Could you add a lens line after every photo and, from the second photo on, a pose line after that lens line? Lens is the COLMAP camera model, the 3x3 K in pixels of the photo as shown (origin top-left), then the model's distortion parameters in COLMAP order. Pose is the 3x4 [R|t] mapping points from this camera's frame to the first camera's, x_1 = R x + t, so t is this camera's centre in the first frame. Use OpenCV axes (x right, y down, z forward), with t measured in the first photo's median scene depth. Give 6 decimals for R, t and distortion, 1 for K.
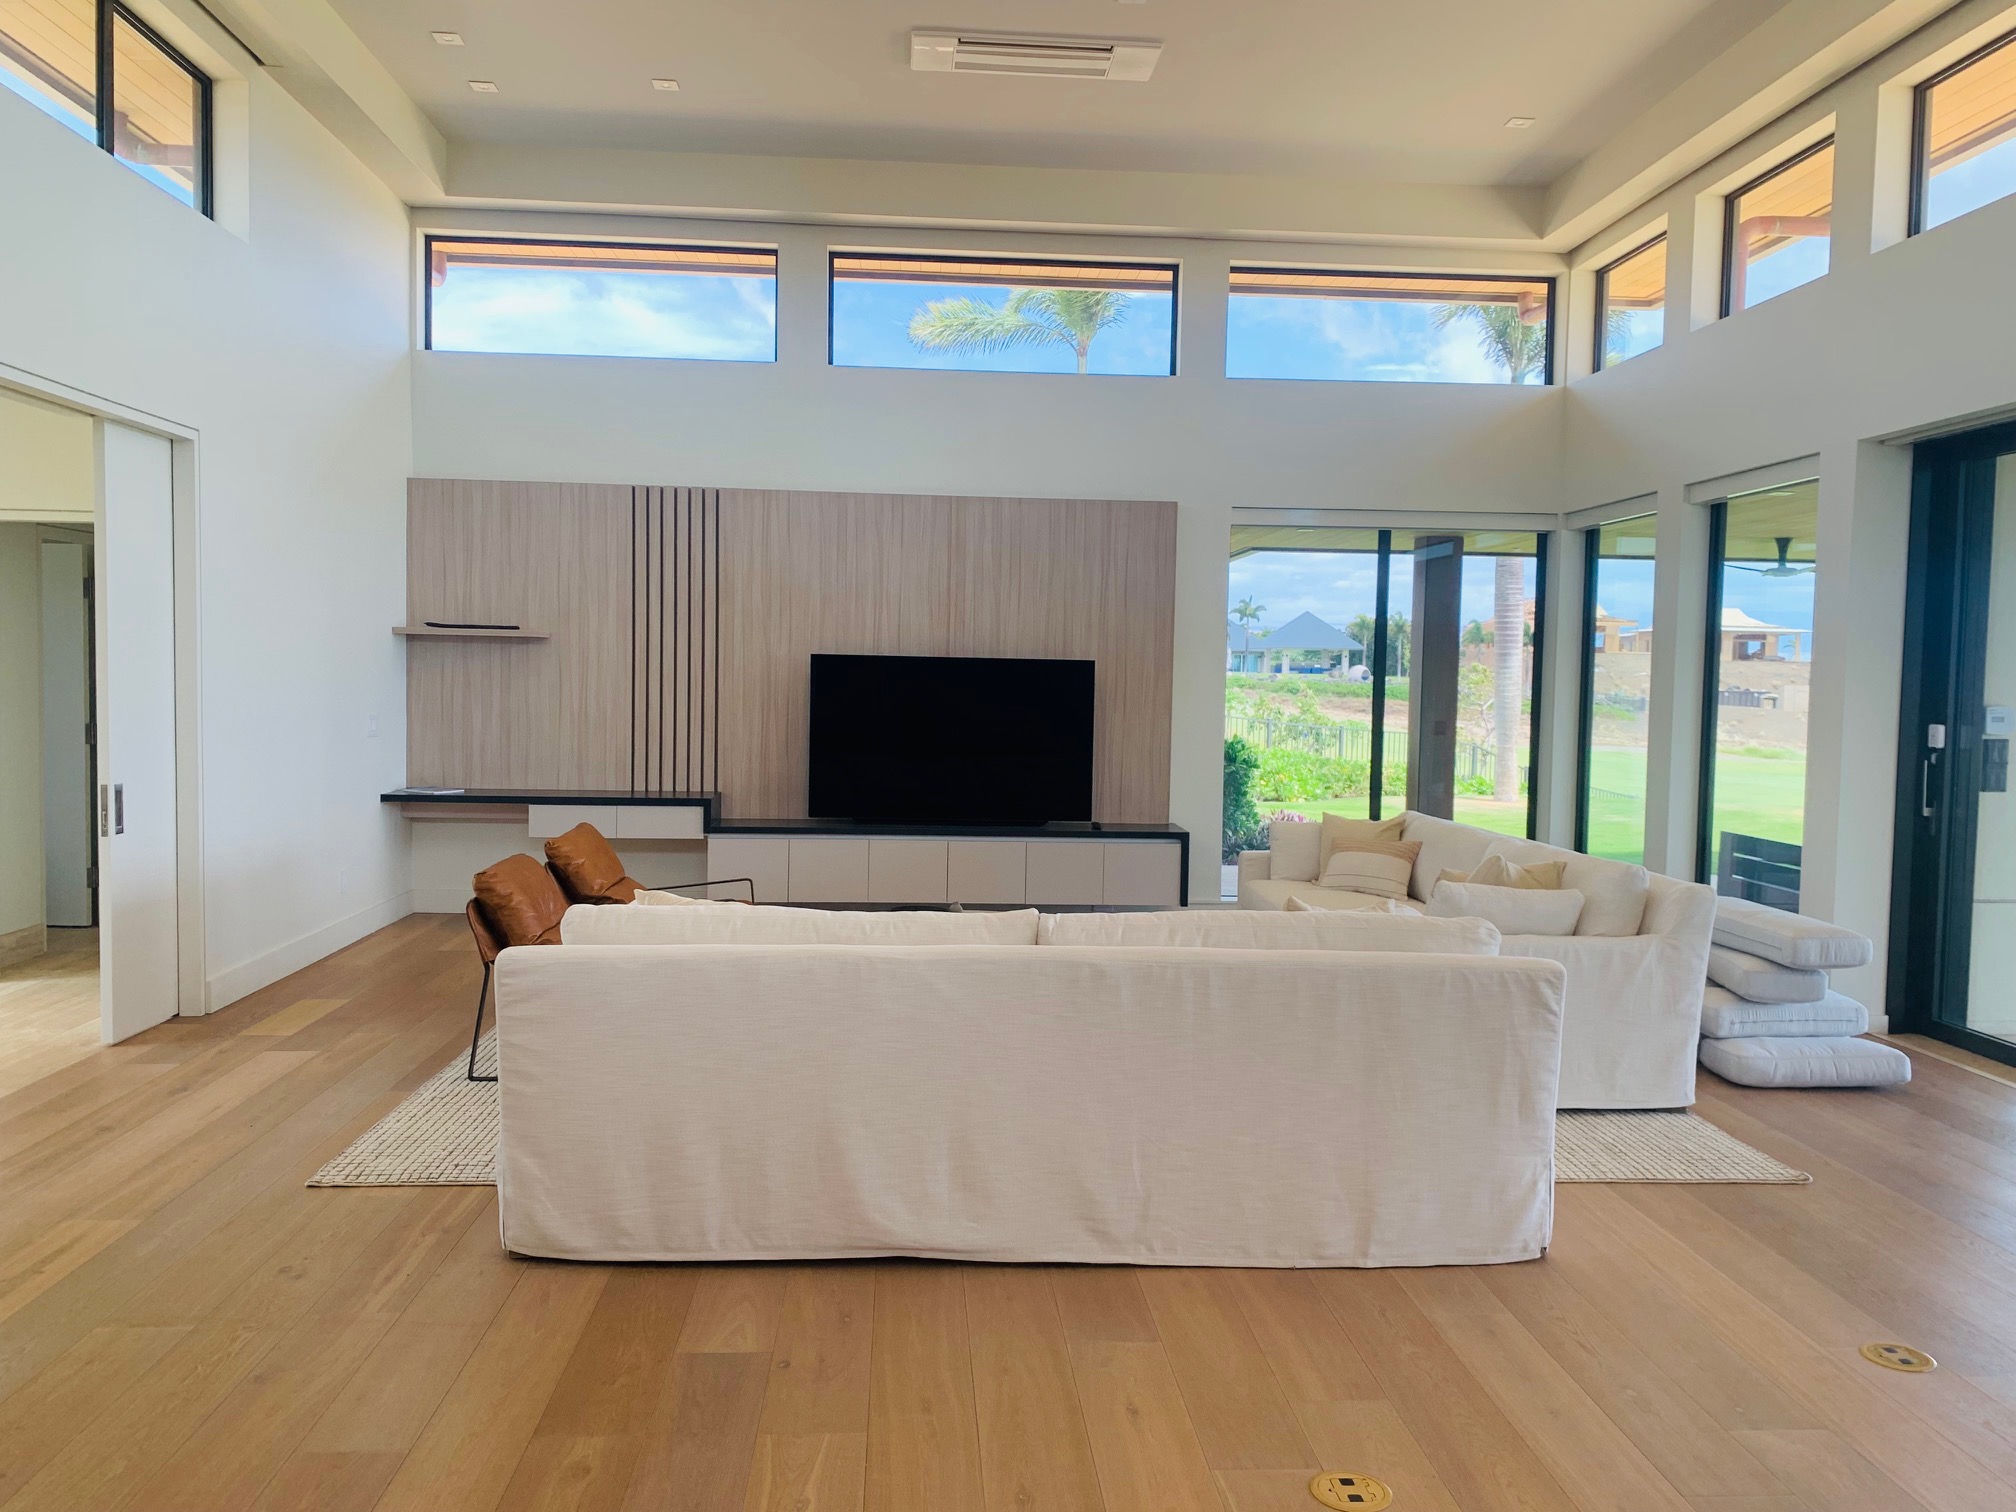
lens RADIAL K [[1551.7, 0, 1008.0], [0, 1551.7, 756.0], [0, 0, 1]] dist [0.071759, -0.138627]
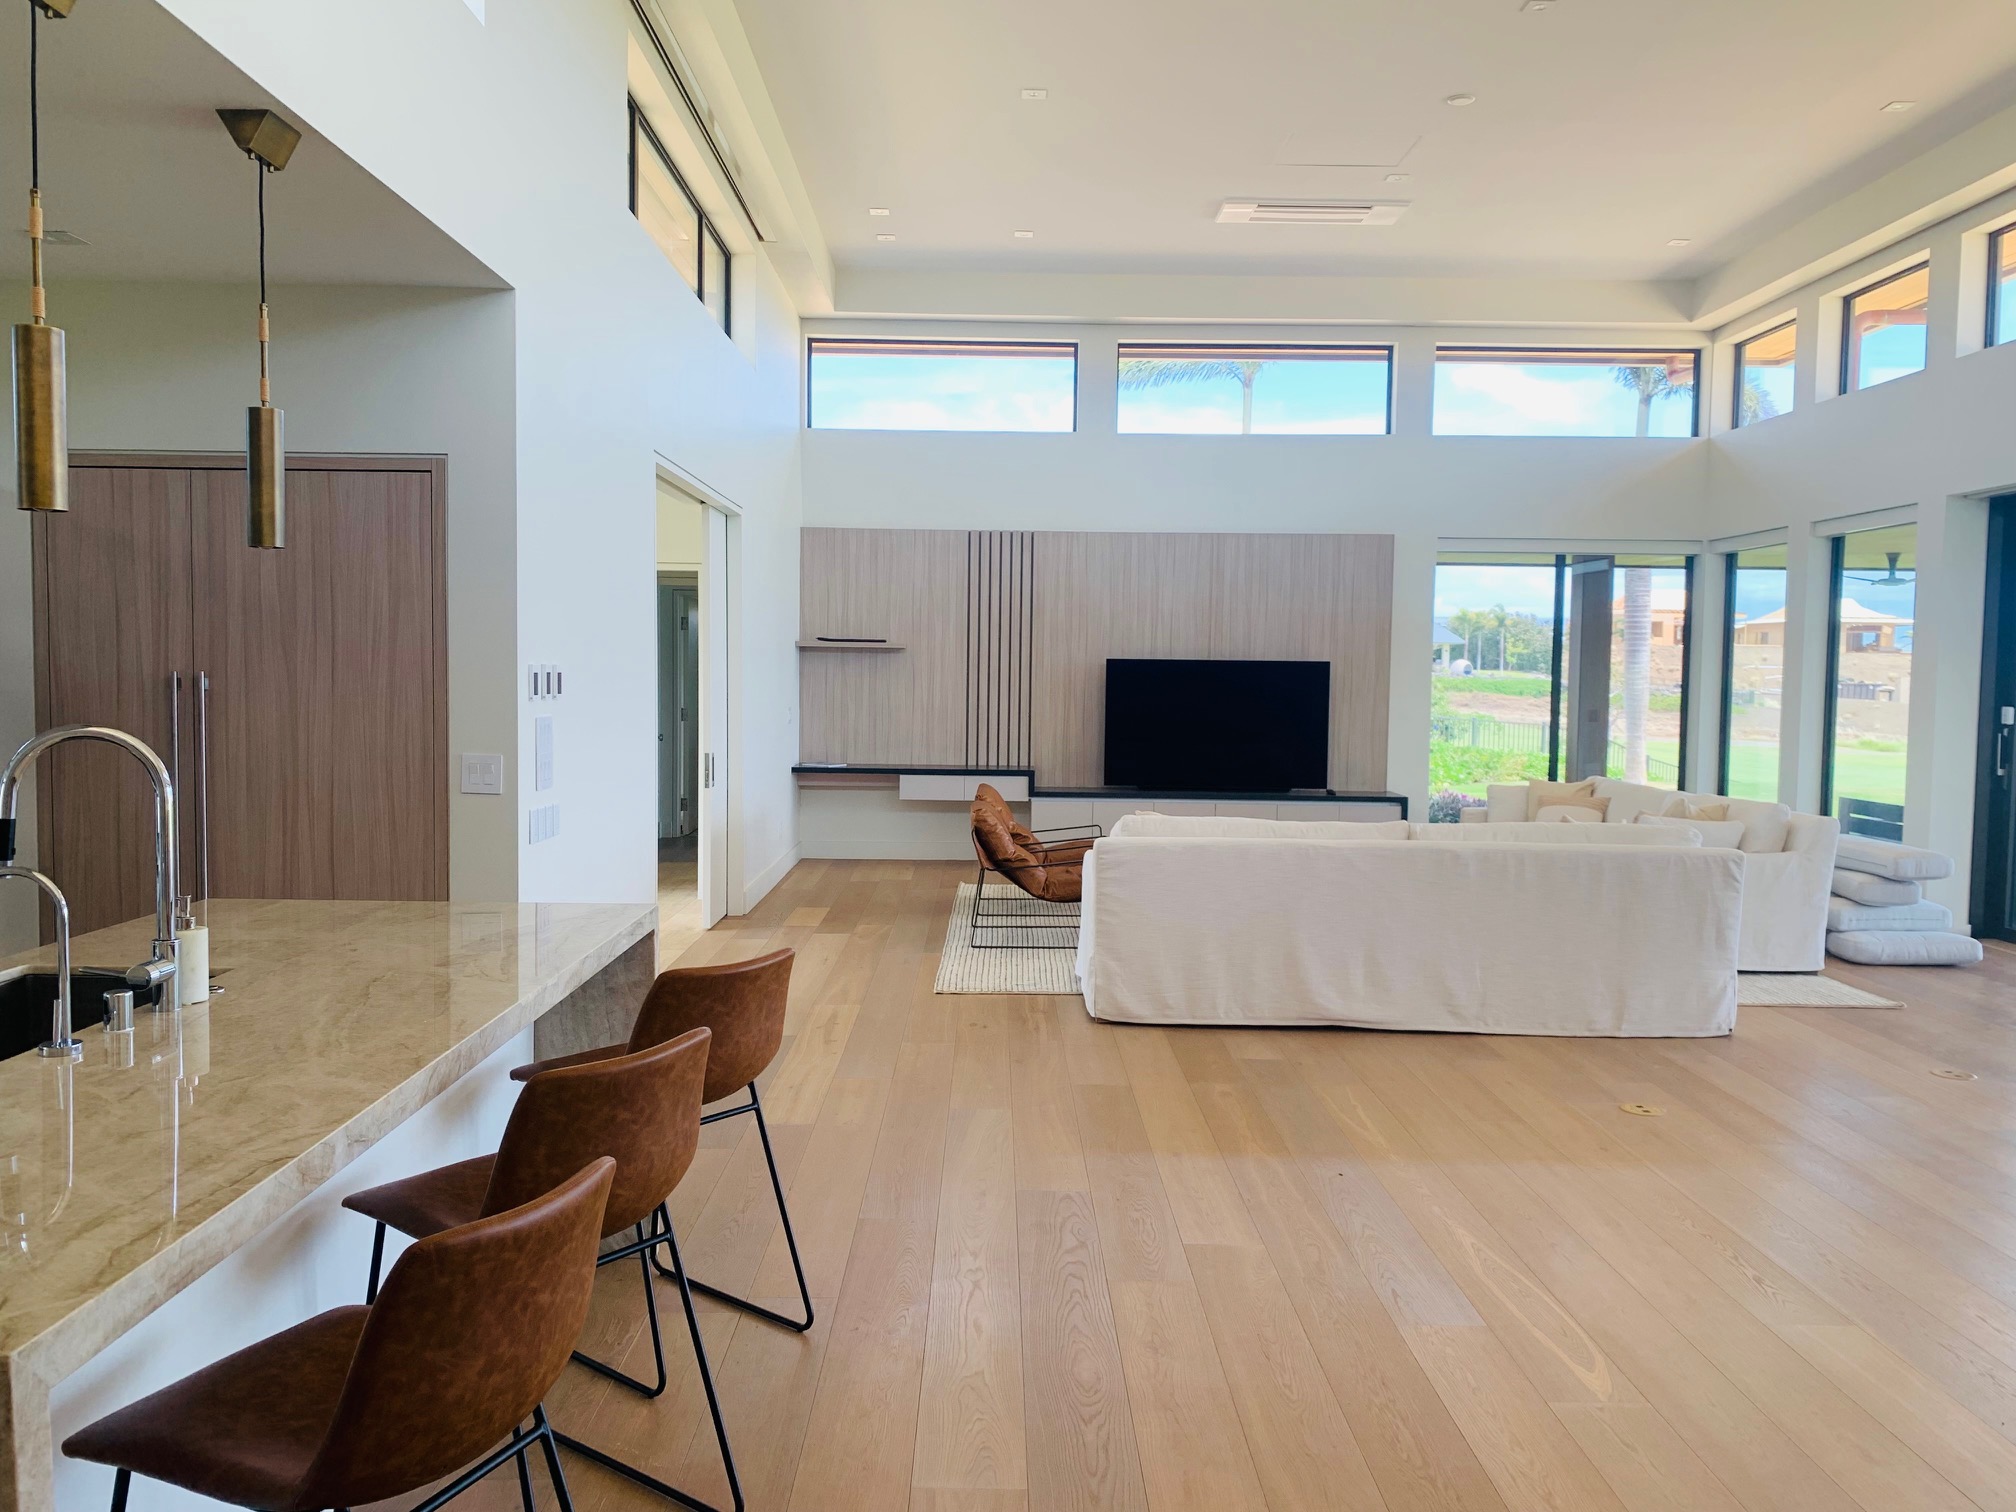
lens RADIAL K [[1542.2, 0, 1005.3], [0, 1542.2, 760.8], [0, 0, 1]] dist [0.059826, -0.102120]
pose [[0.998061, -0.003306, -0.062154, -0.132907], [0.003625, 0.999981, 0.005024, 0.012409], [0.062137, -0.005240, 0.998054, -0.281924]]
